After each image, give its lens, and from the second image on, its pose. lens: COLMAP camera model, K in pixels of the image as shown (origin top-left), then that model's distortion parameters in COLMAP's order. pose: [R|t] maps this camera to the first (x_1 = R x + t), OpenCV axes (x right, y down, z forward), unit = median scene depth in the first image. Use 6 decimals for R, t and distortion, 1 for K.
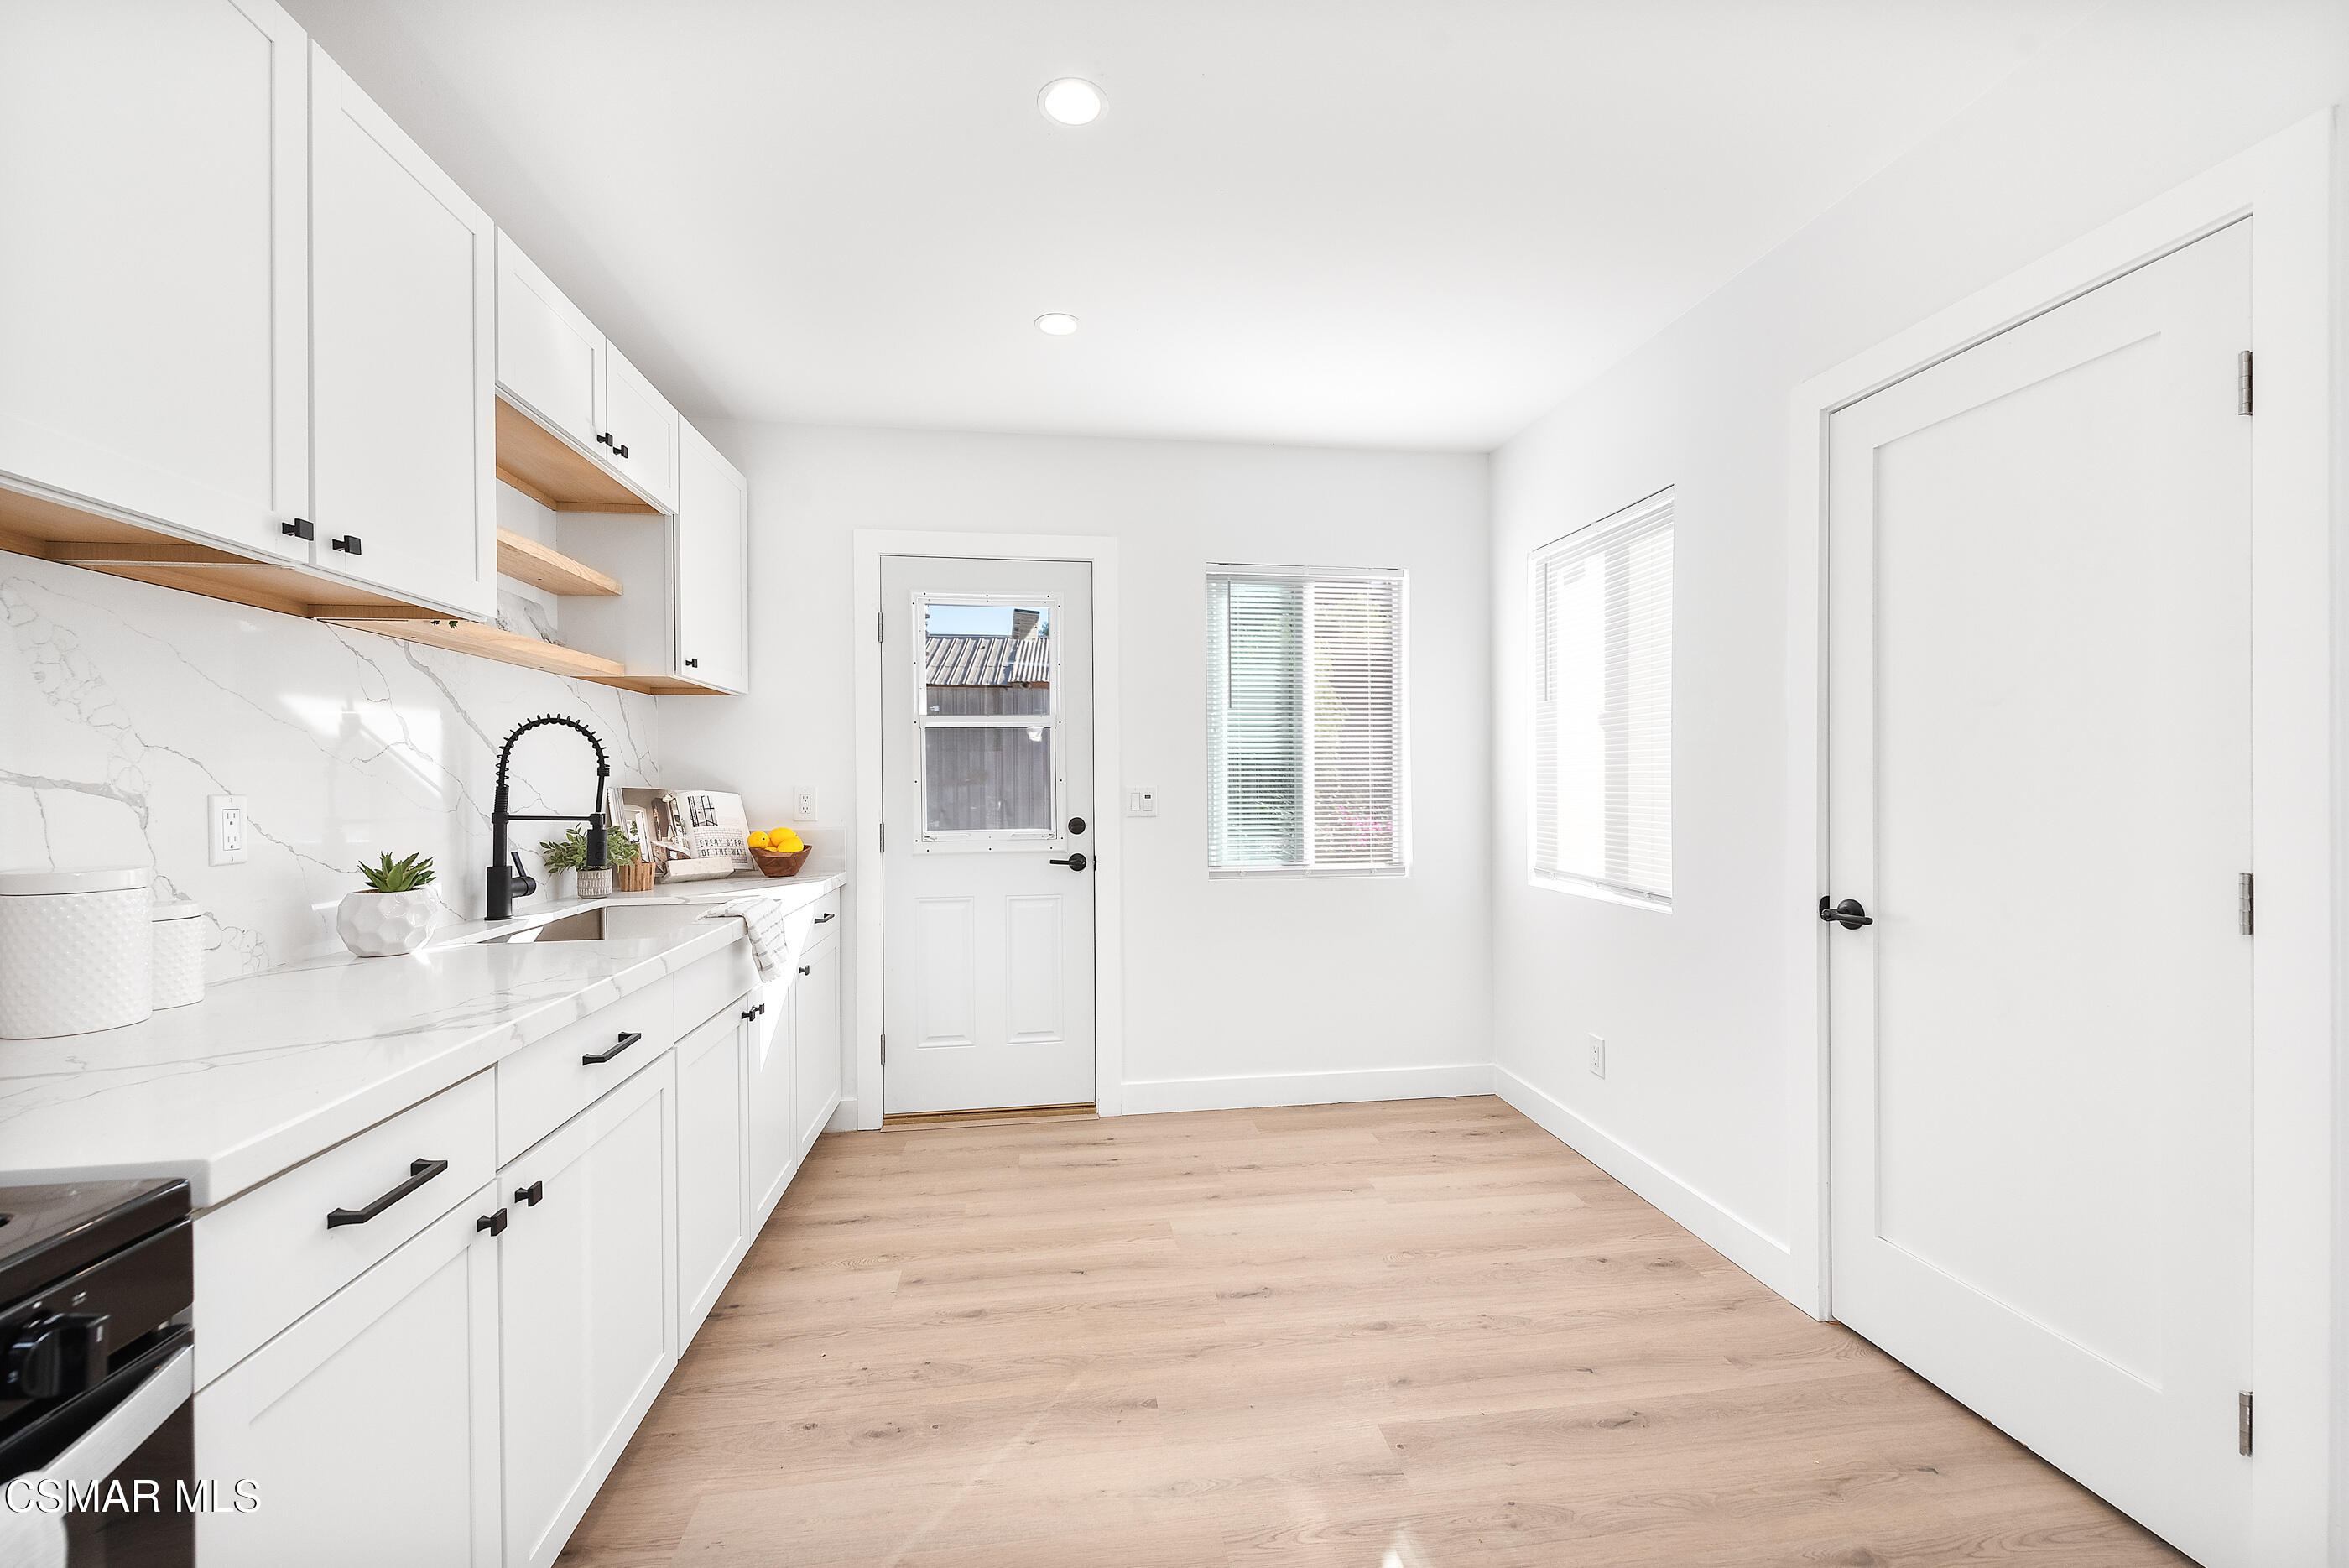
lens RADIAL K [[933.3, 0, 1188.0], [0, 933.3, 780.7], [0, 0, 1]] dist [0.010553, -0.003014]
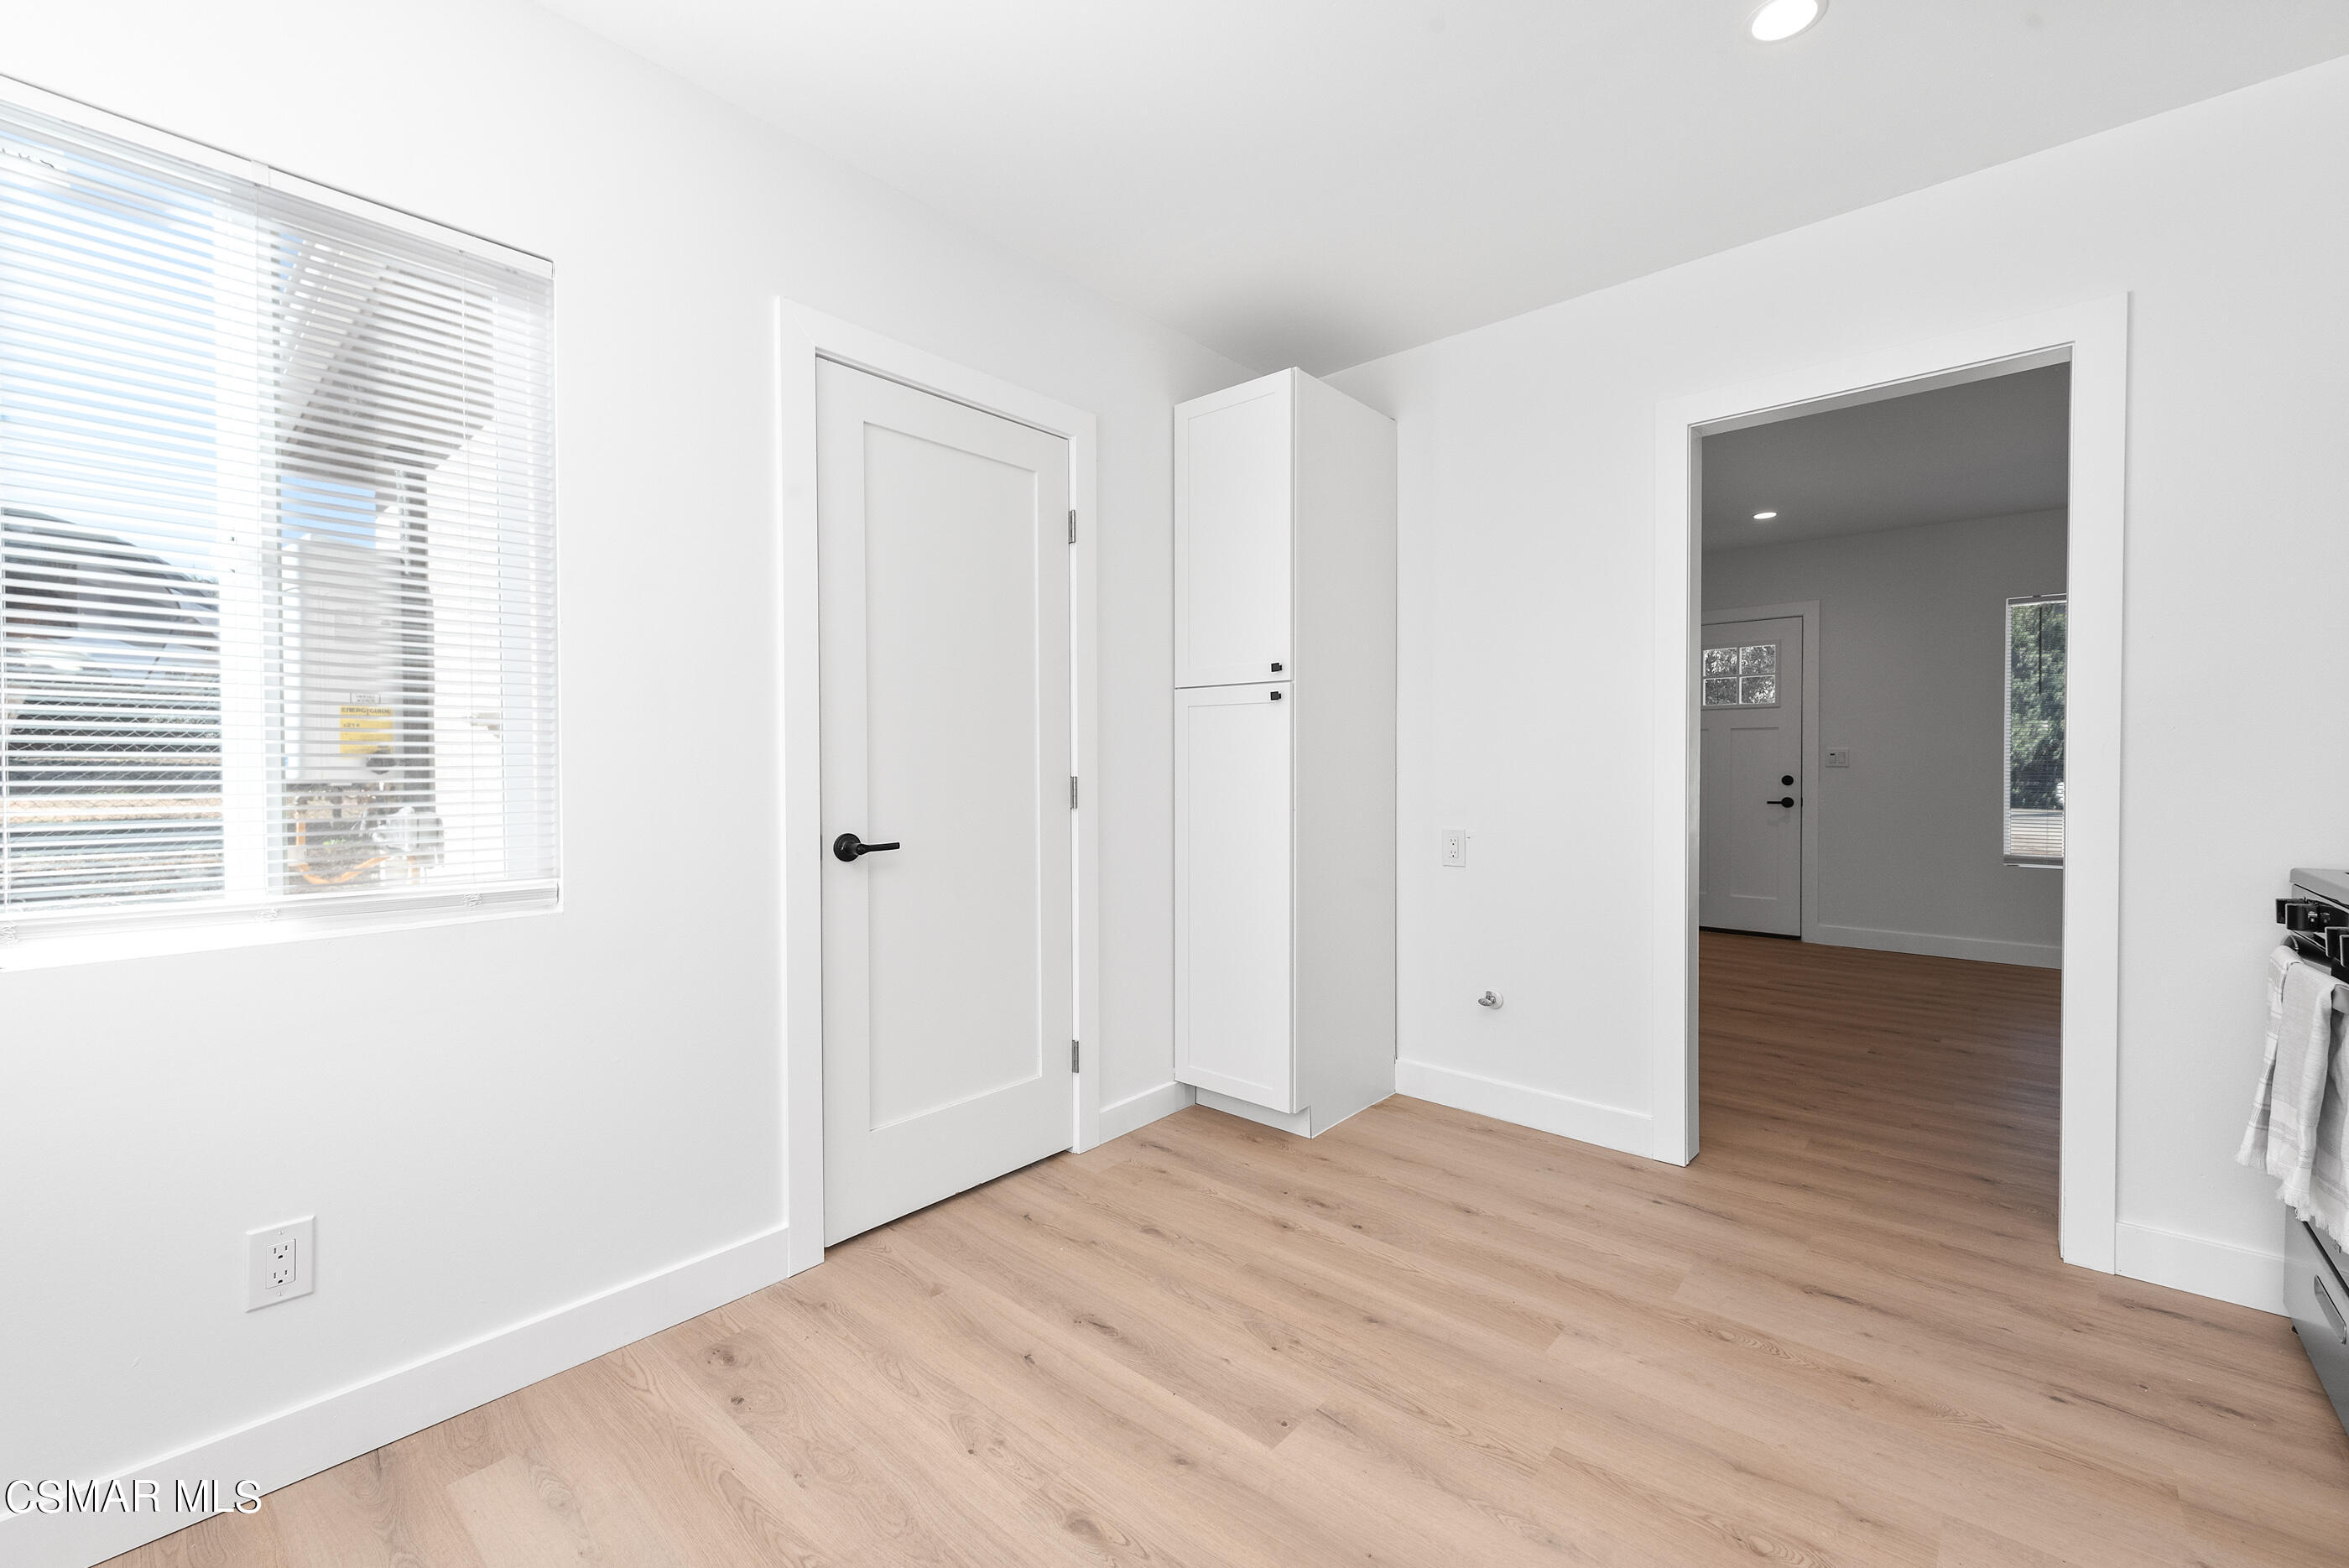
lens RADIAL K [[933.3, 0, 1179.7], [0, 933.3, 776.3], [0, 0, 1]] dist [0.010553, -0.003014]
pose [[-0.644337, 0.003605, 0.764733, -0.358600], [0.005168, 0.999987, -0.000360, 0.070240], [-0.764725, 0.003720, -0.644347, 1.467526]]
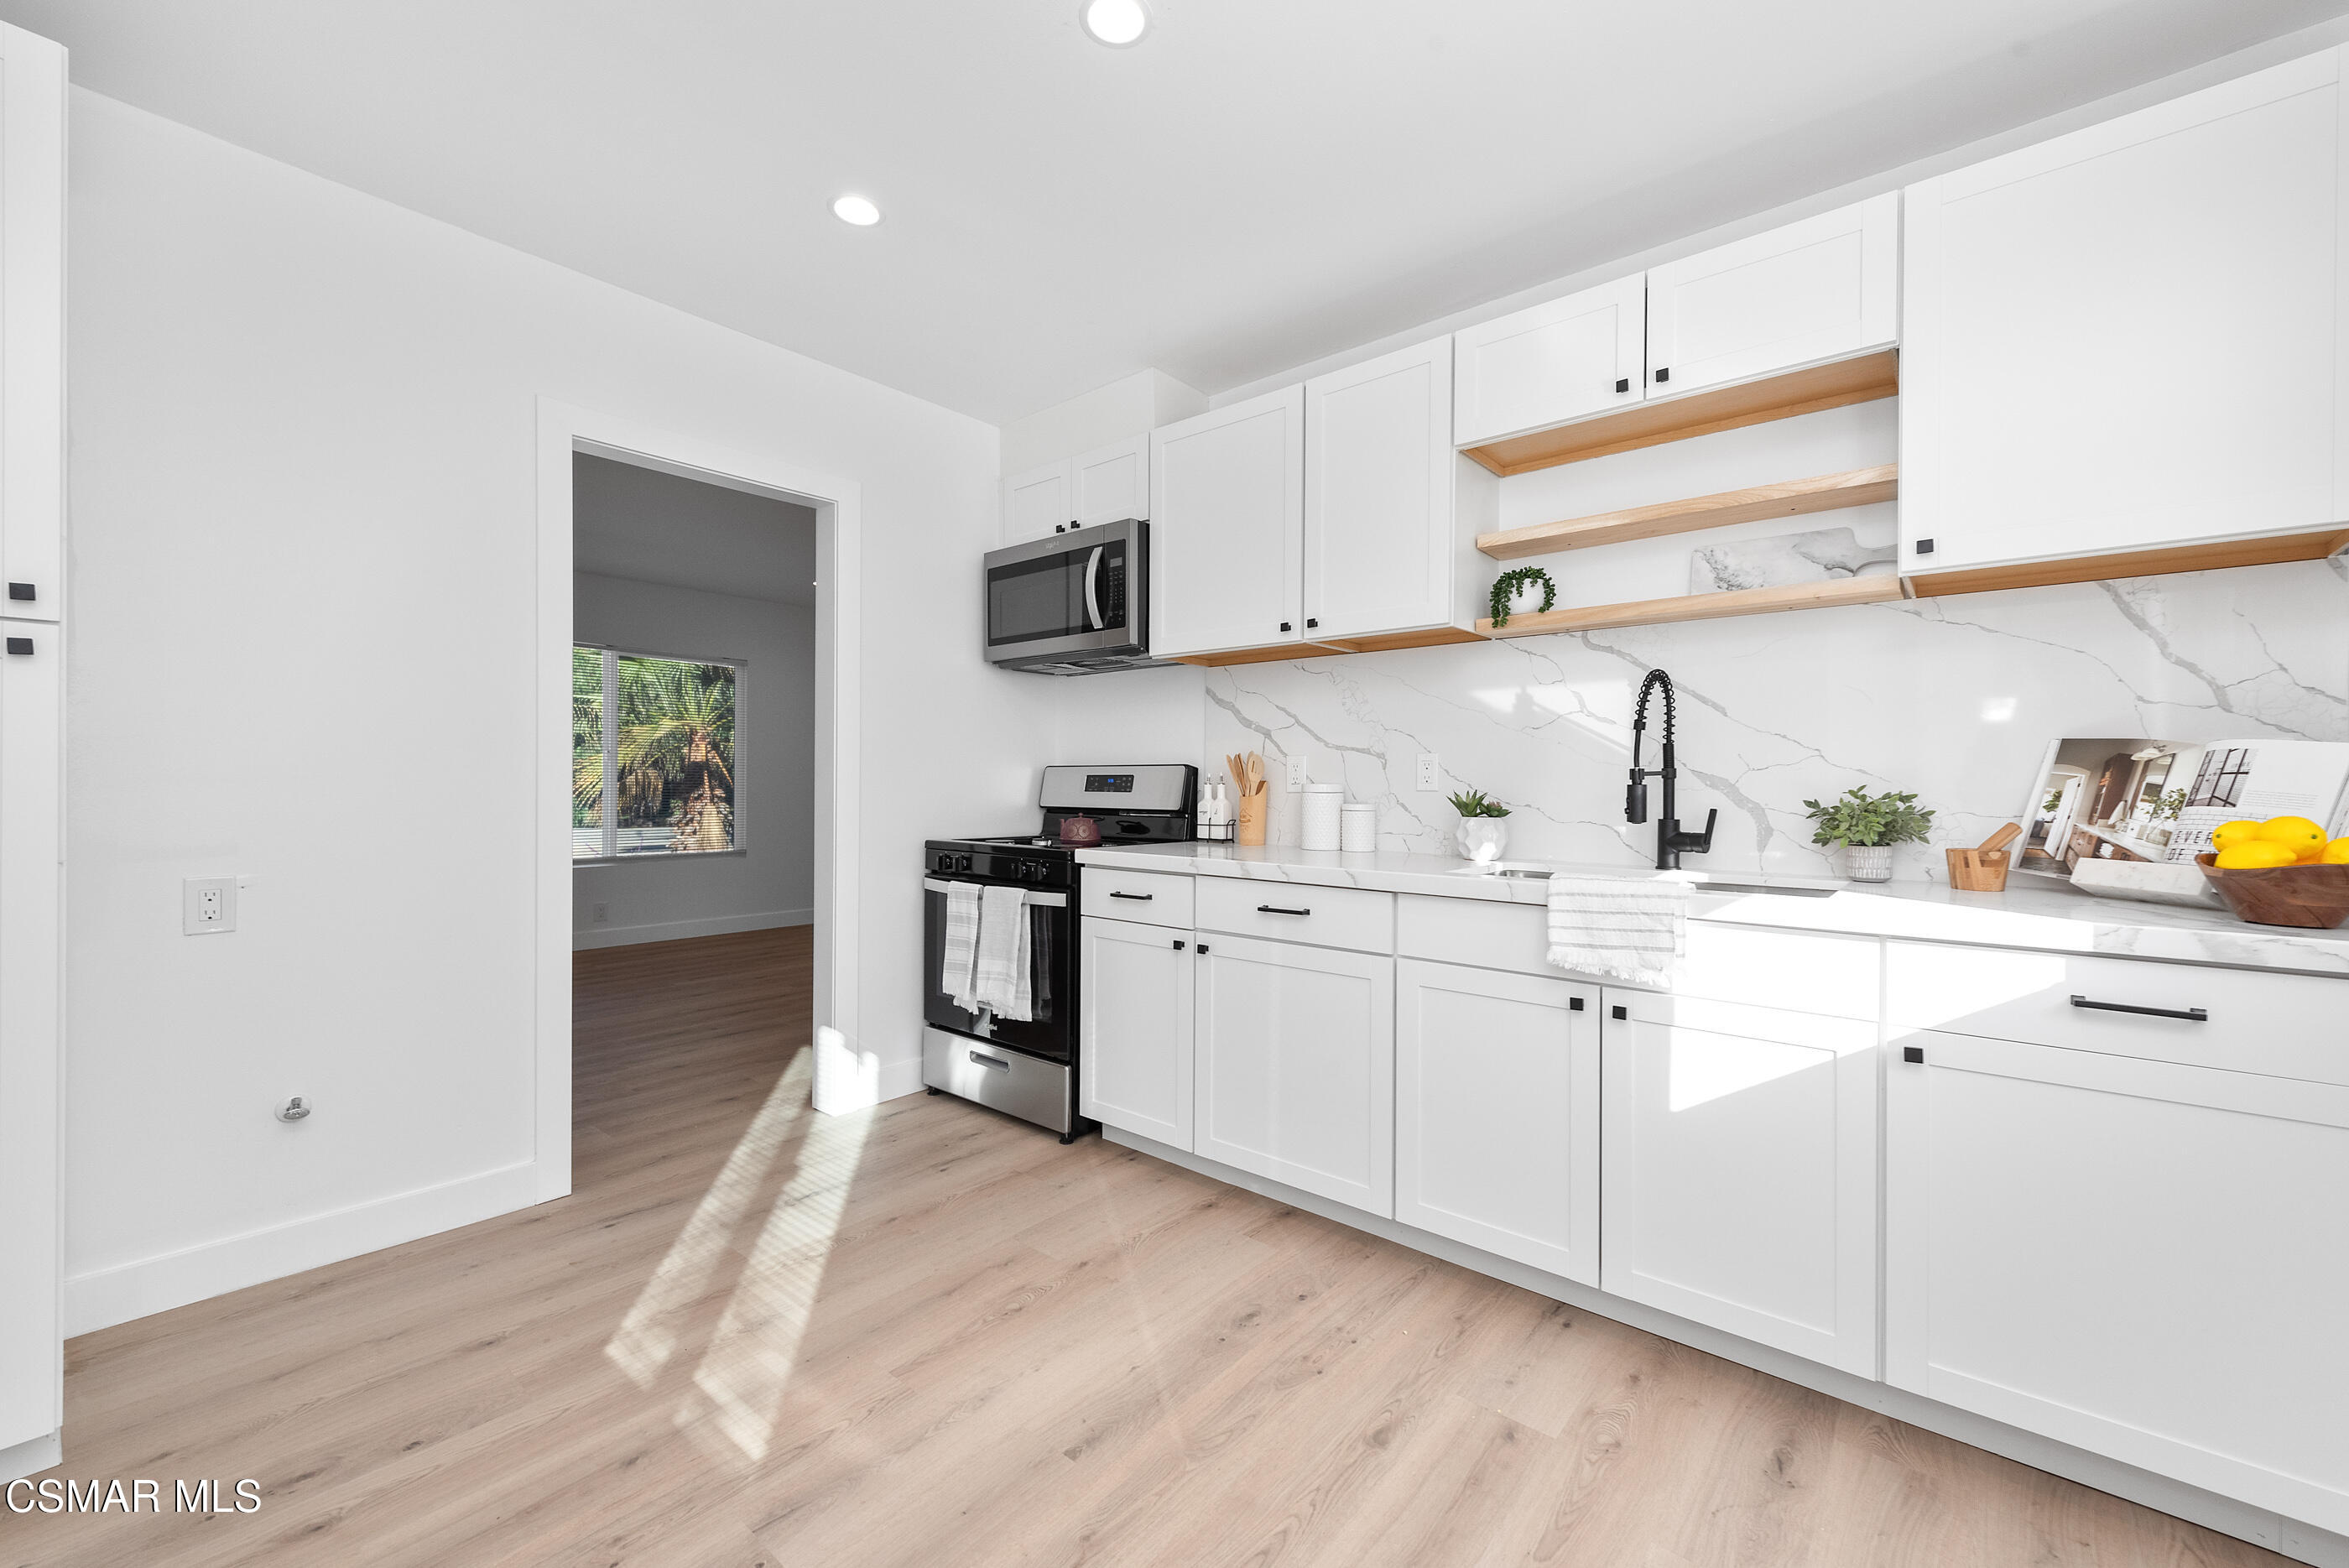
lens RADIAL K [[933.3, 0, 1170.1], [0, 933.3, 782.5], [0, 0, 1]] dist [0.010553, -0.003014]
pose [[-0.759939, 0.001059, -0.649994, 0.416658], [0.000774, 0.999999, 0.000724, 0.055470], [0.649994, 0.000047, -0.759939, 1.597239]]
